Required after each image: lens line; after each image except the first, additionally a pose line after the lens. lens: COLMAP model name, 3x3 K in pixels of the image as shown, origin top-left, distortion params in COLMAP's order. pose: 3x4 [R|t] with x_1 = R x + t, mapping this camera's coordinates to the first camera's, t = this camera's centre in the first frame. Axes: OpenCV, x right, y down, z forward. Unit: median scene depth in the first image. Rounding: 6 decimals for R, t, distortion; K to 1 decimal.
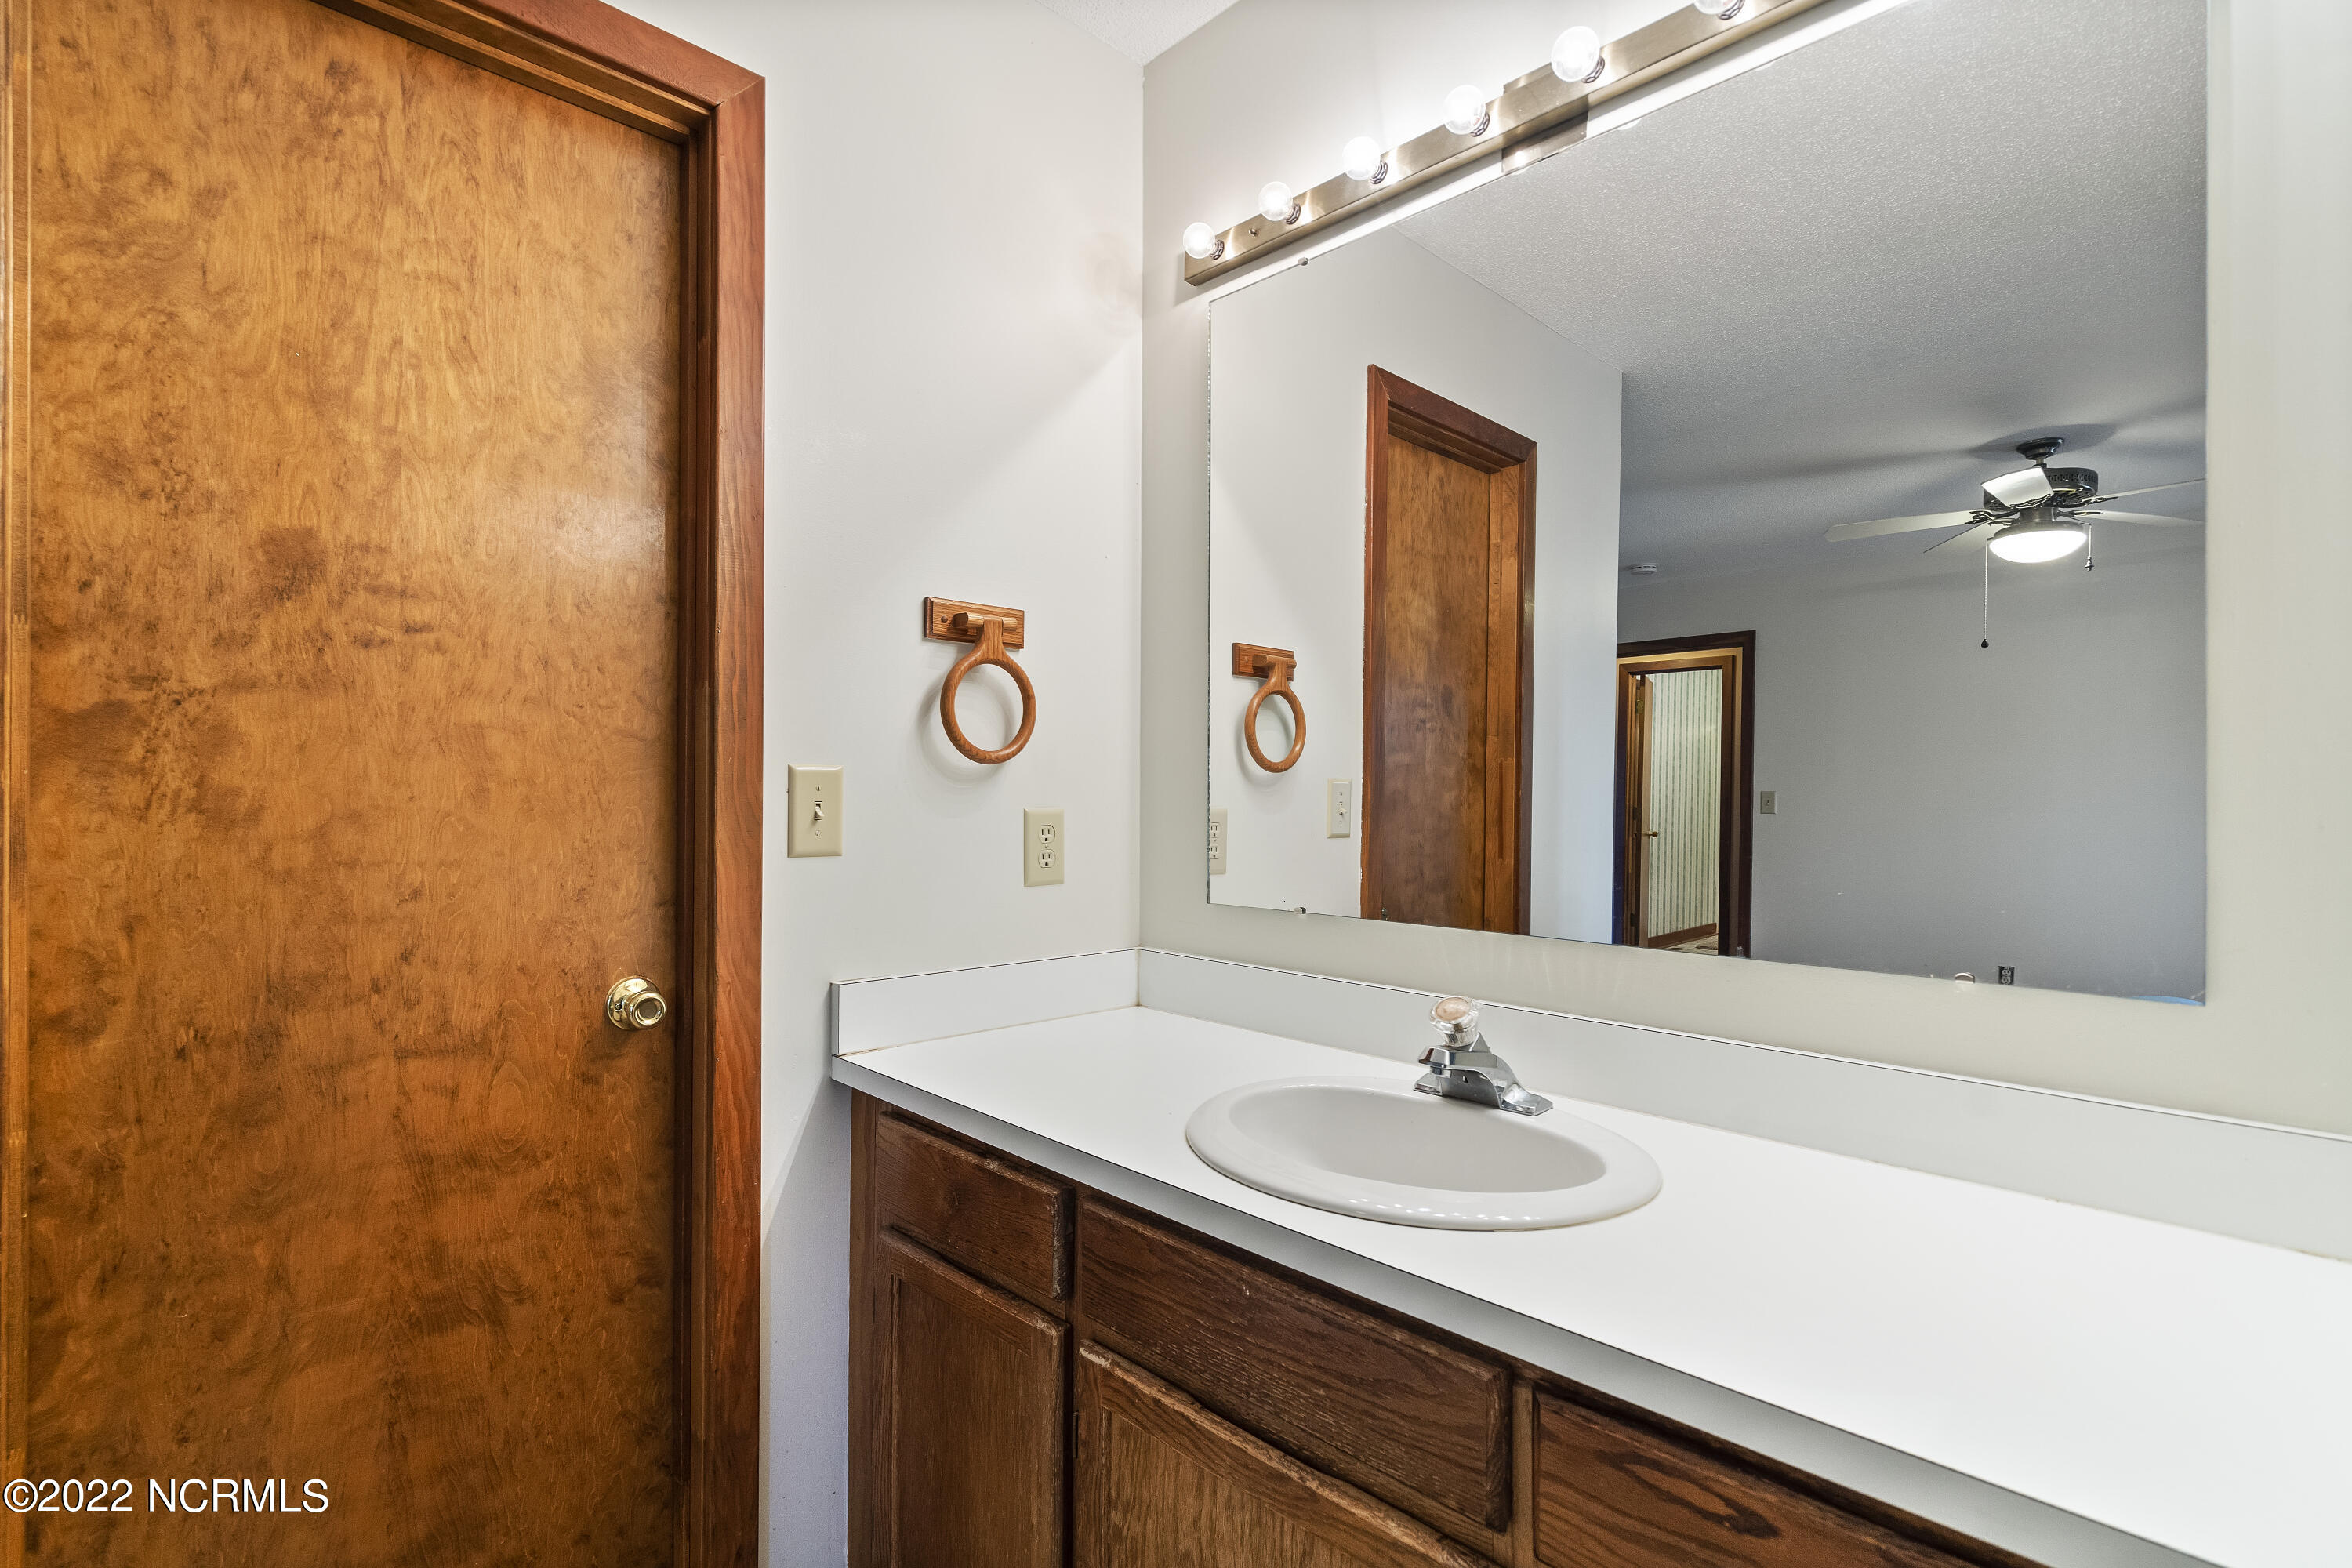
lens RADIAL K [[1090.3, 0, 1176.0], [0, 1090.3, 784.0], [0, 0, 1]] dist [-0.002782, -0.000293]
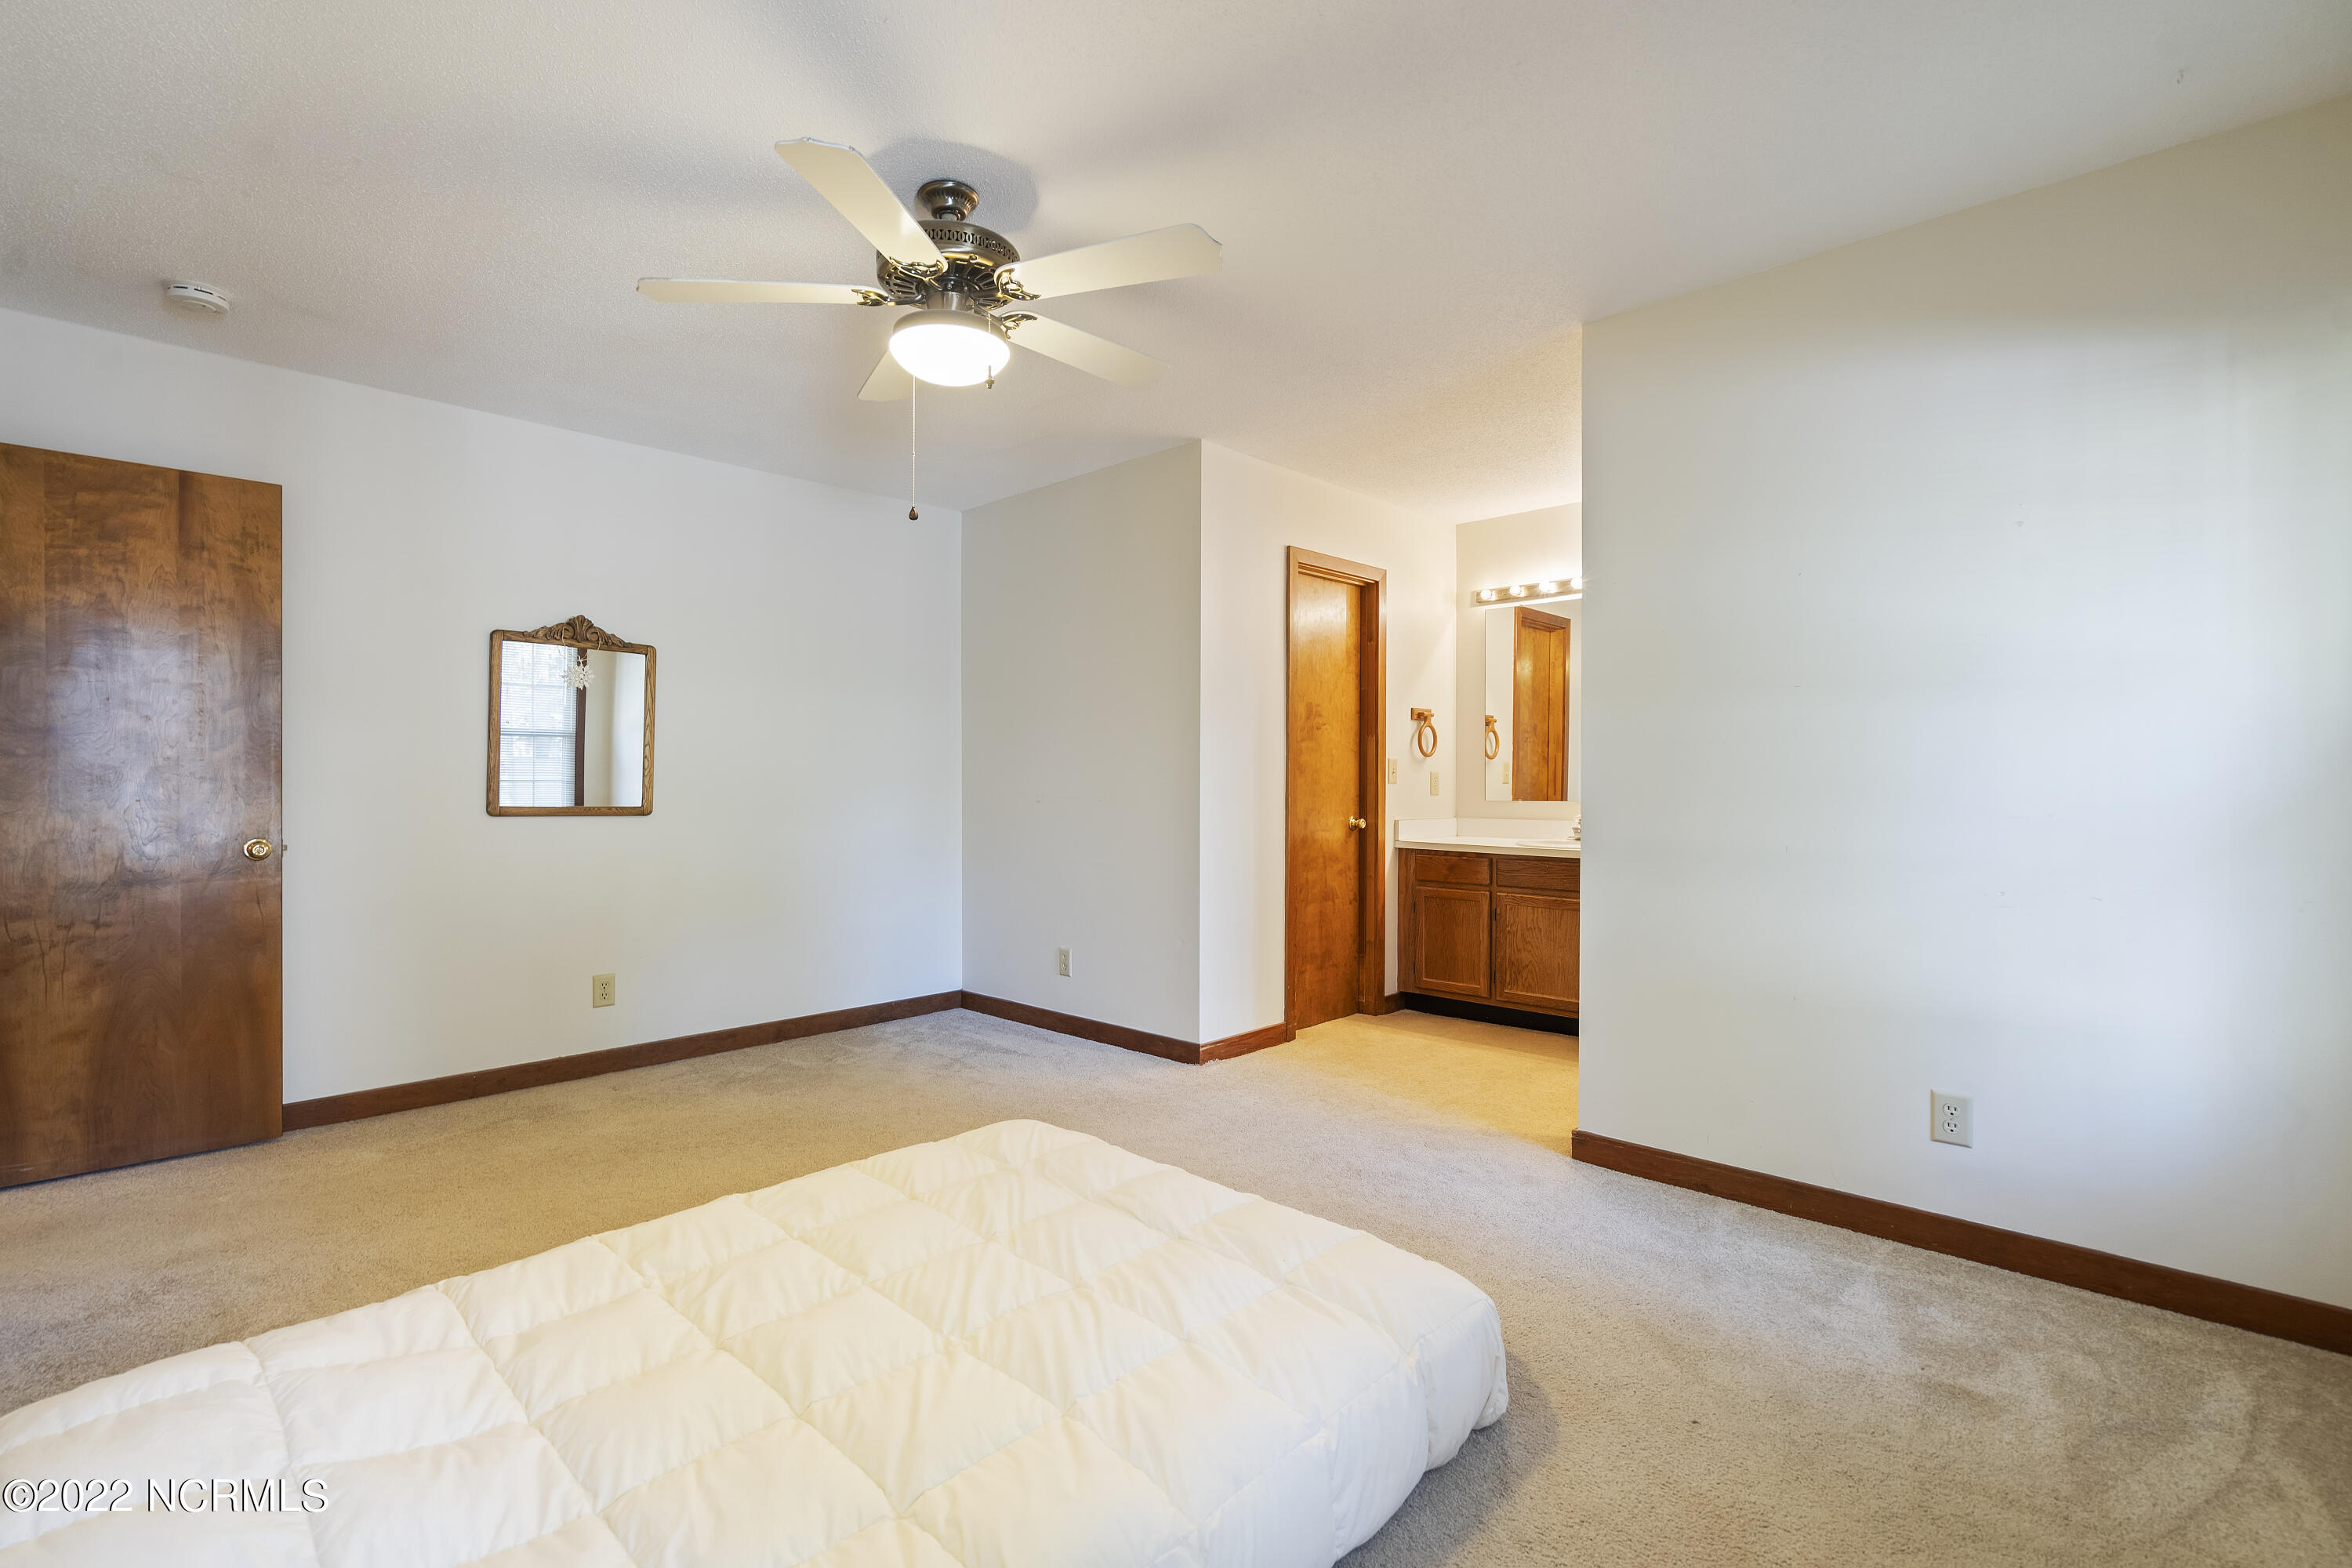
lens RADIAL K [[1090.3, 0, 1176.0], [0, 1090.3, 784.0], [0, 0, 1]] dist [-0.002782, -0.000293]
pose [[0.999071, -0.009685, 0.041999, -1.103630], [0.009464, 0.999940, 0.005461, 0.040174], [-0.042050, -0.005059, 0.999103, -2.340324]]
